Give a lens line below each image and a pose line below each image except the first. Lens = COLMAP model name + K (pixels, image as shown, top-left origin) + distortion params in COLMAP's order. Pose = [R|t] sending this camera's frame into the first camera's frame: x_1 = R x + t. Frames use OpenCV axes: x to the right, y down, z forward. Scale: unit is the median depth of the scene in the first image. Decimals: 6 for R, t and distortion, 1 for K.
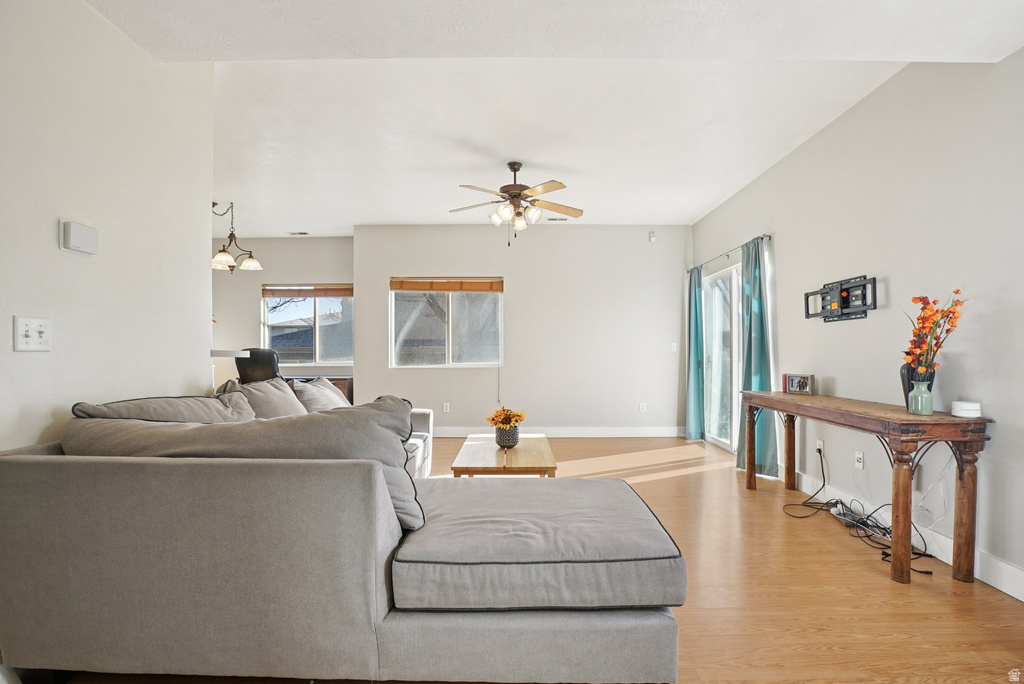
lens RADIAL K [[472.8, 0, 519.0], [0, 472.8, 354.8], [0, 0, 1]] dist [-0.059434, 0.026916]
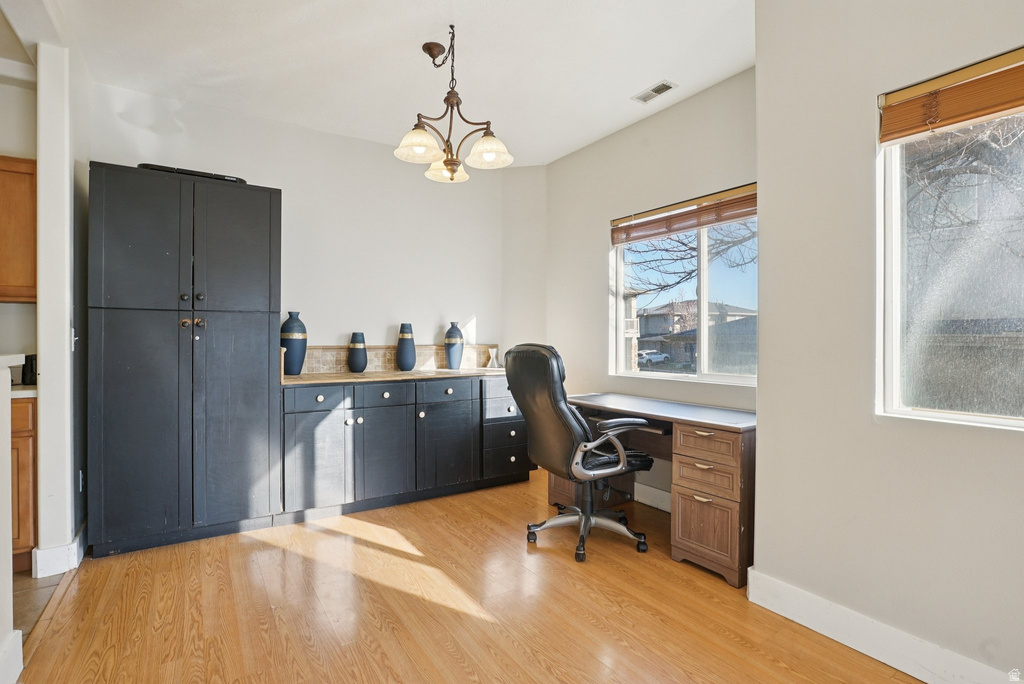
lens RADIAL K [[503.3, 0, 515.1], [0, 503.3, 339.8], [0, 0, 1]] dist [-0.035828, 0.000142]
pose [[0.549437, 0.002484, -0.835531, -0.180072], [-0.005366, 0.999985, -0.000556, -0.019308], [0.835518, 0.004789, 0.549442, 0.797367]]
